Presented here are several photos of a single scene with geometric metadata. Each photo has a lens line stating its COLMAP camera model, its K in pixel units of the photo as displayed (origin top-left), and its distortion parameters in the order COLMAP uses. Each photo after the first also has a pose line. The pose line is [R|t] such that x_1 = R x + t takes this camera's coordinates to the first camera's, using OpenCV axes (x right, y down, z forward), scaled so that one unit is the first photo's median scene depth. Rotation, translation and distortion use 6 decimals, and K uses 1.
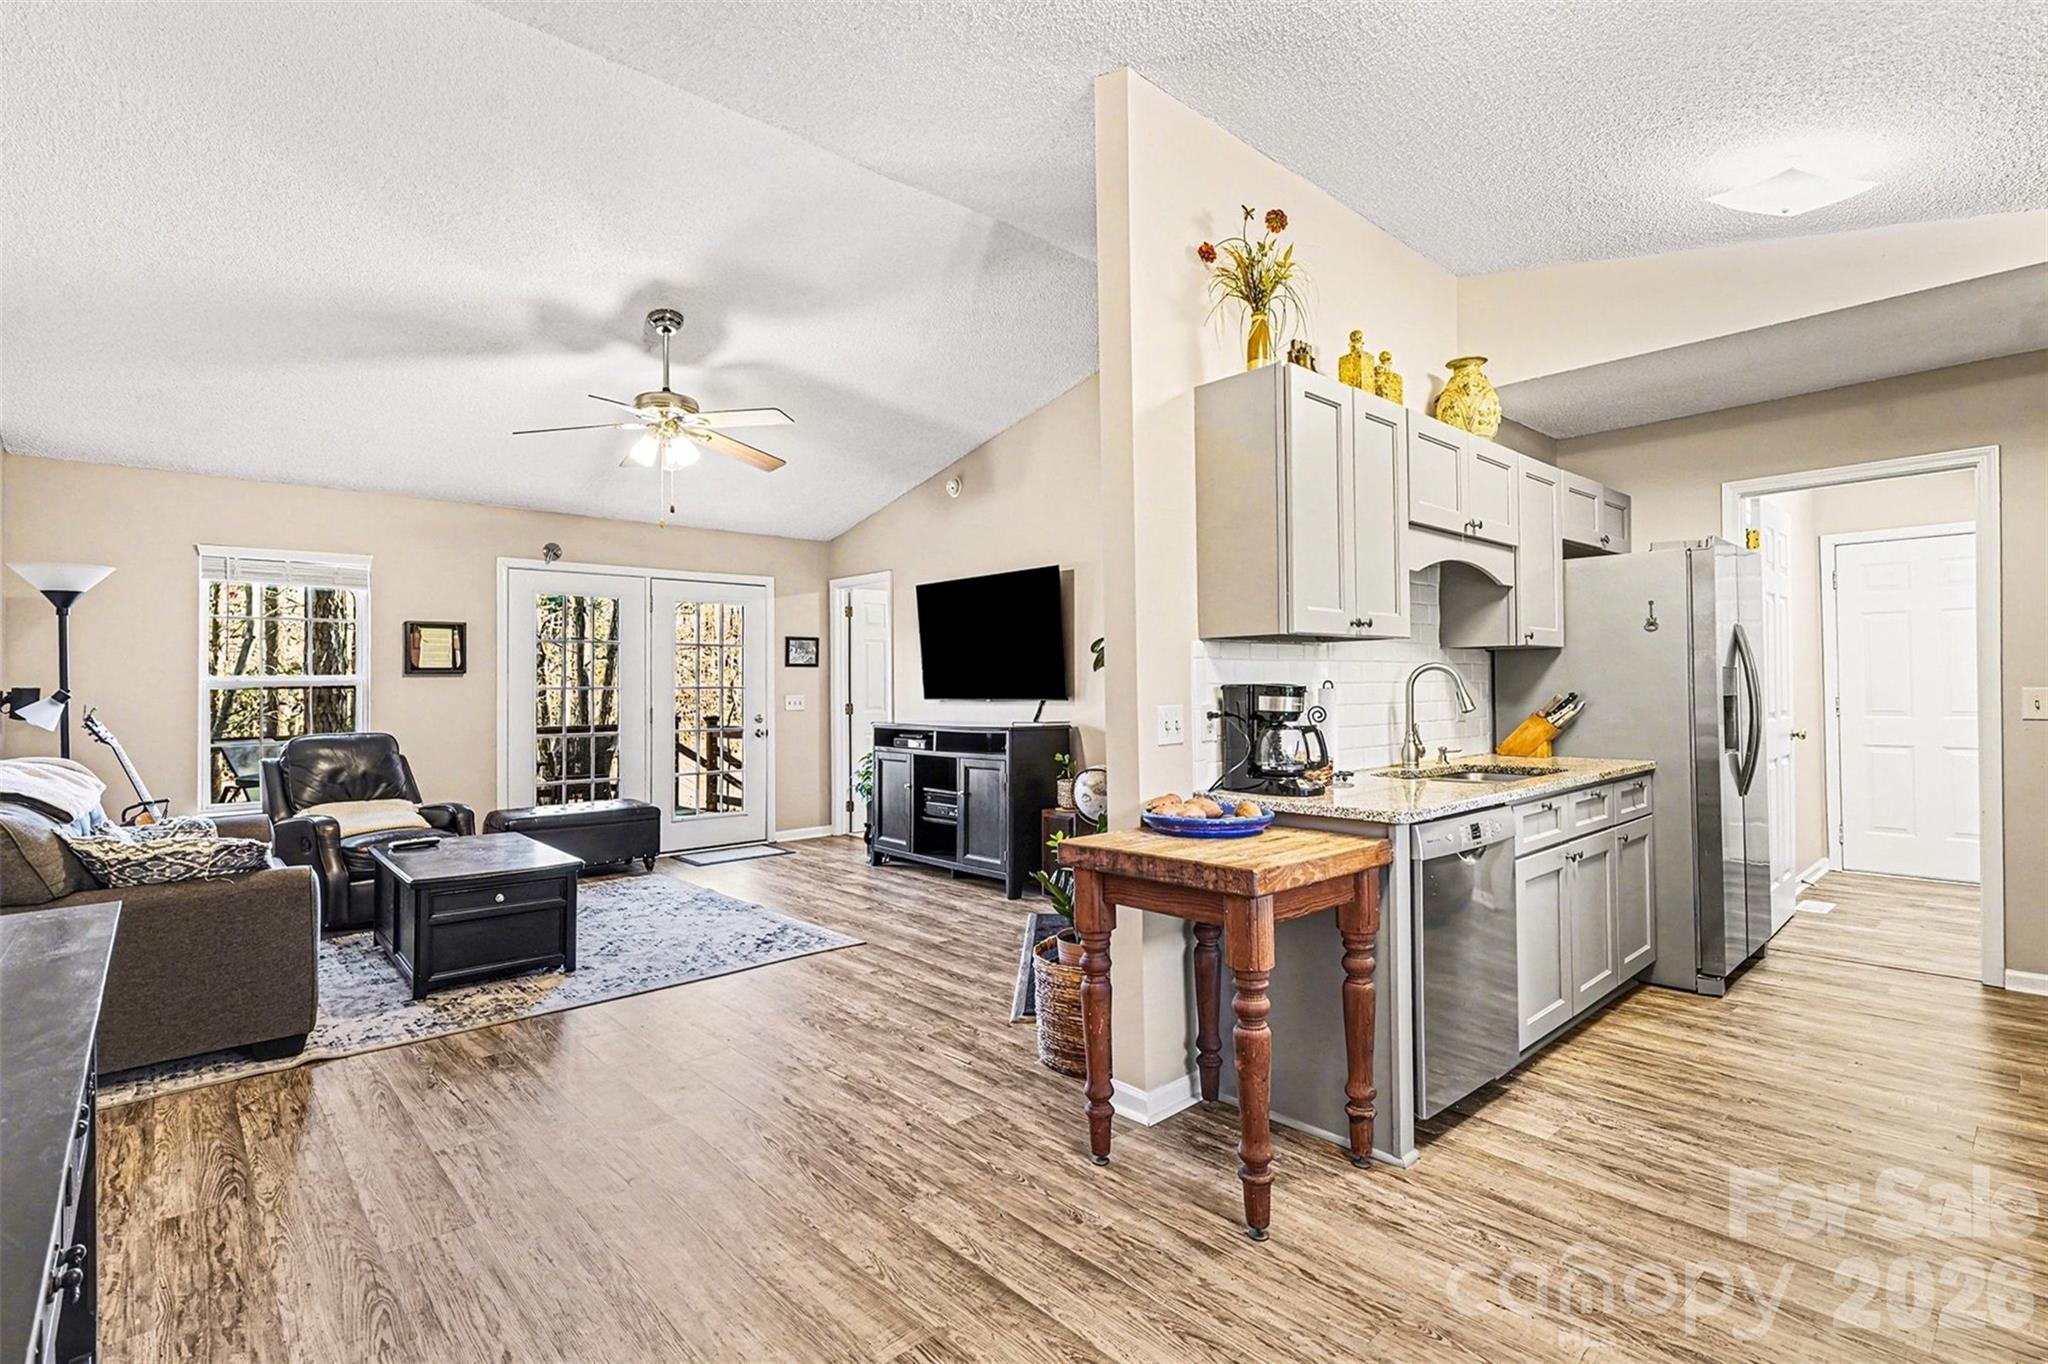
lens RADIAL K [[947.3, 0, 995.0], [0, 947.3, 675.3], [0, 0, 1]] dist [-0.030567, -0.000223]
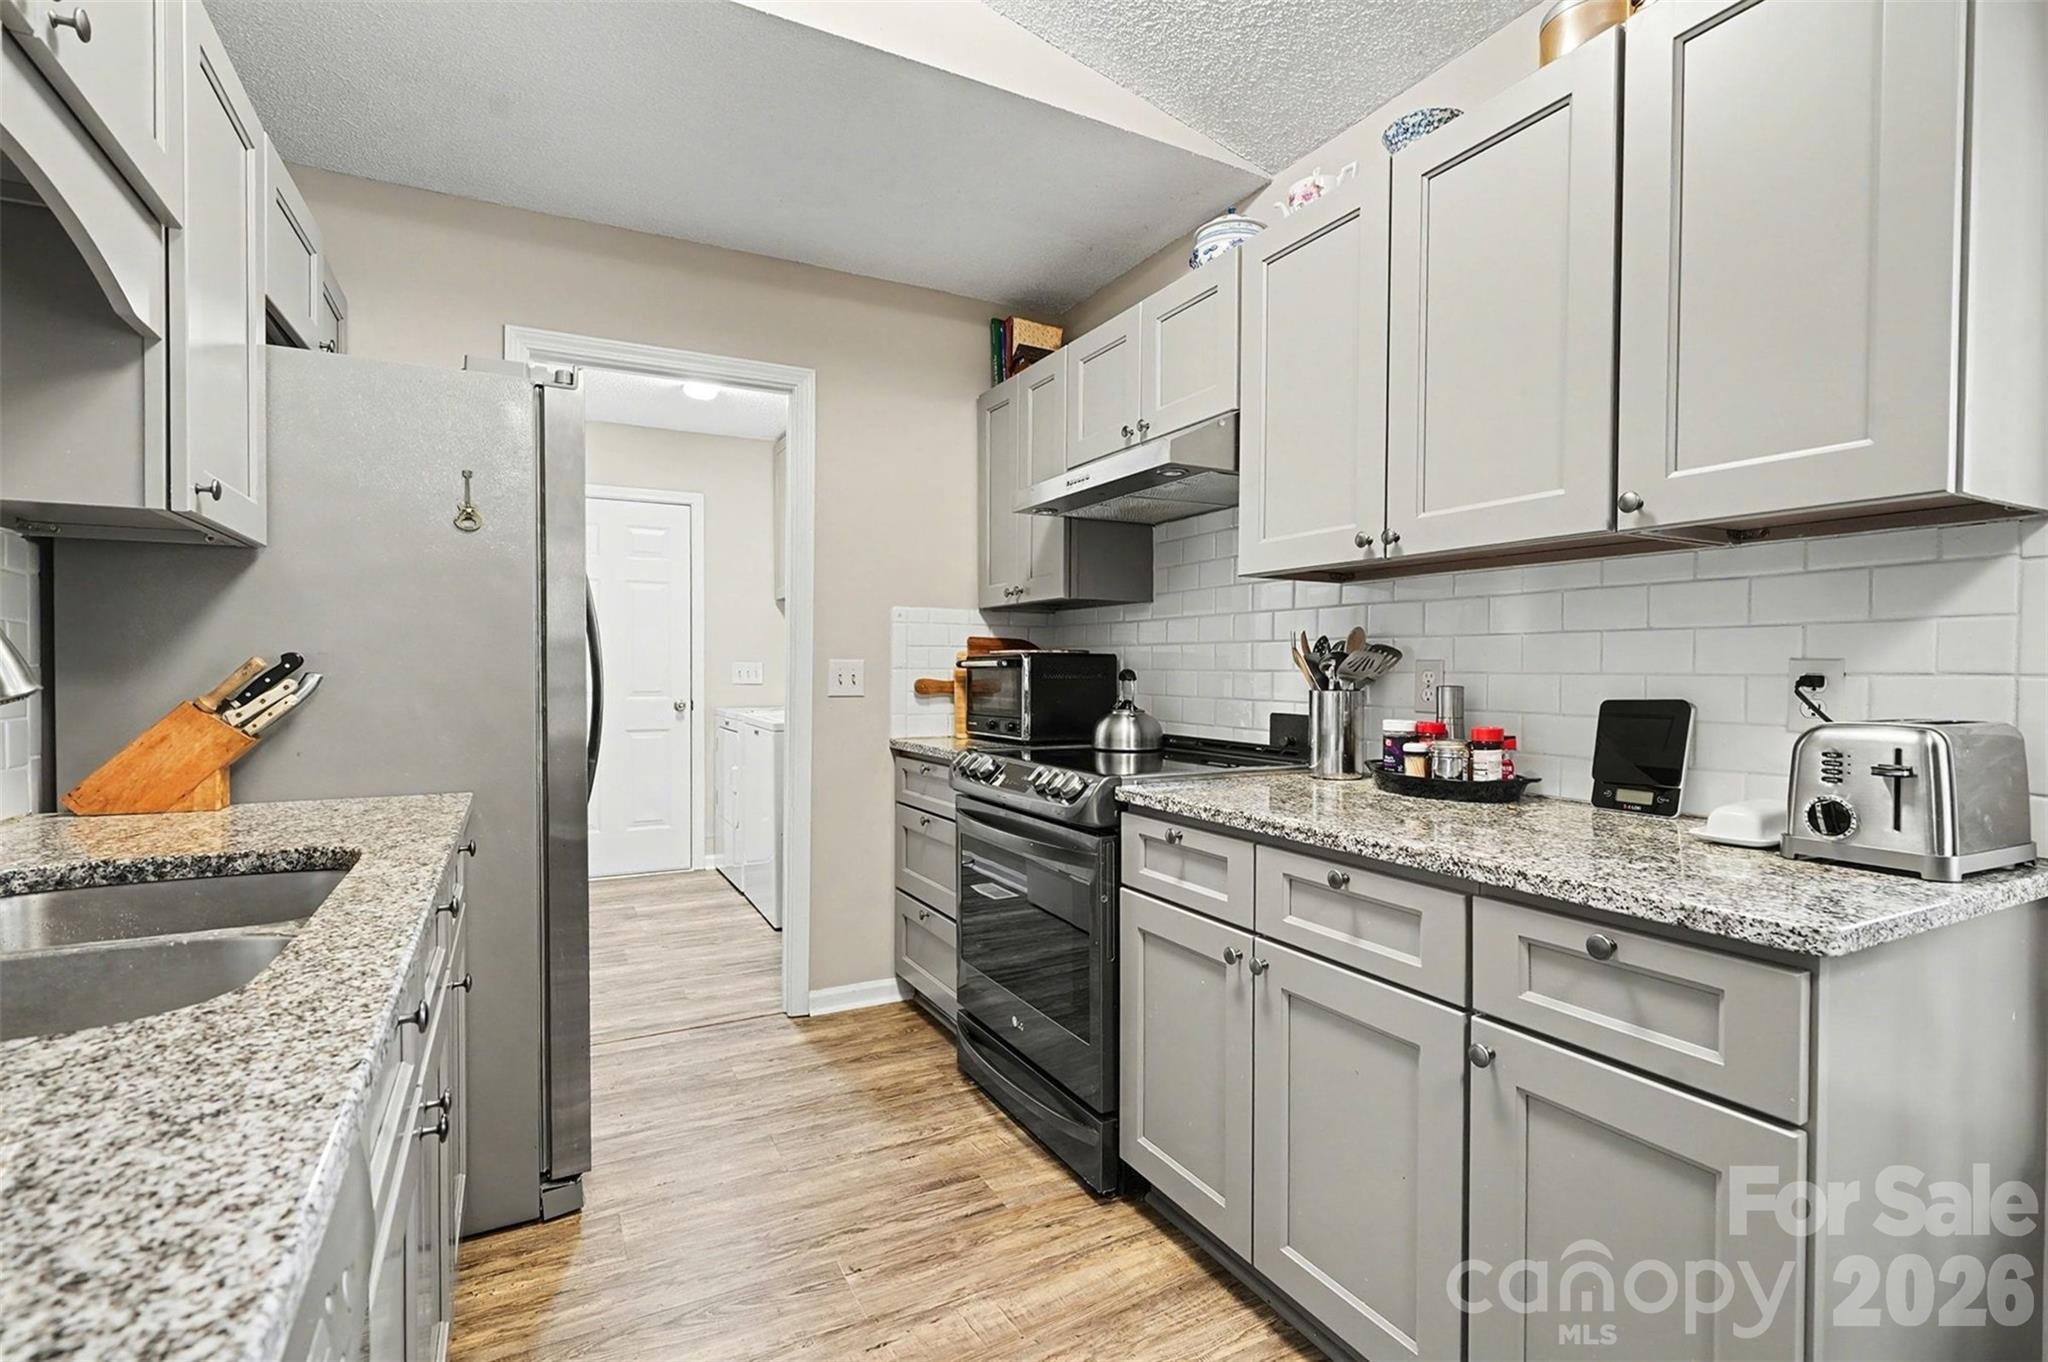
lens RADIAL K [[973.3, 0, 1021.4], [0, 973.3, 673.7], [0, 0, 1]] dist [0.002283, -0.000290]
pose [[0.238003, 0.004716, 0.971253, 0.274466], [-0.014732, 0.999891, -0.001245, 0.025278], [-0.971153, -0.014012, 0.238047, 0.596547]]
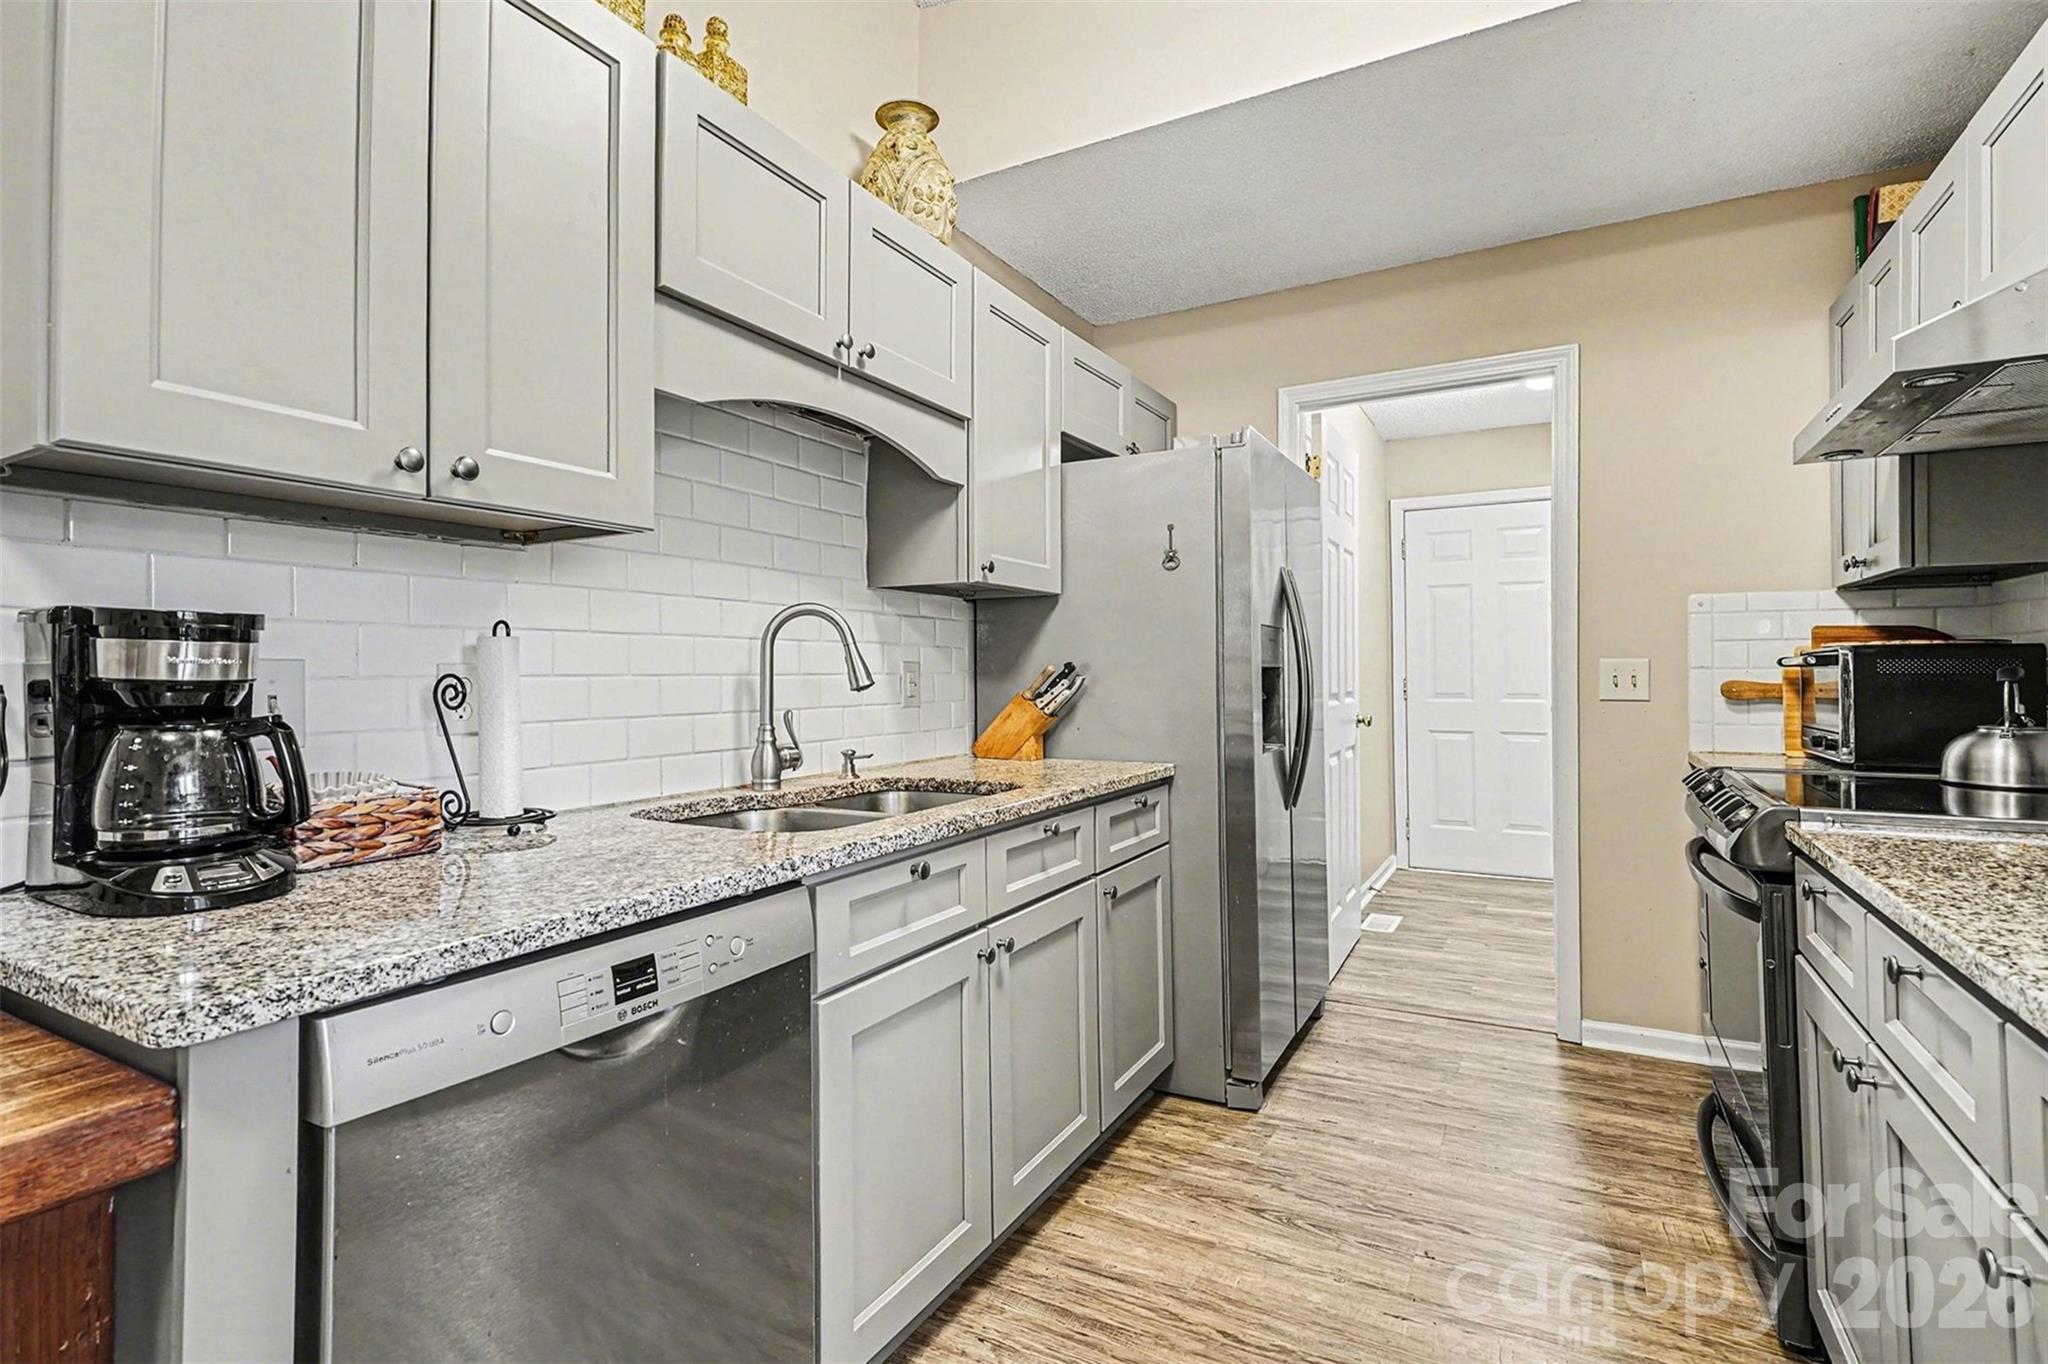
lens RADIAL K [[973.3, 0, 1021.4], [0, 973.3, 674.7], [0, 0, 1]] dist [0.002283, -0.000290]
pose [[0.935126, 0.003558, 0.354299, 0.360149], [-0.007490, 0.999925, 0.009727, 0.022180], [-0.354237, -0.011749, 0.935082, 0.387872]]
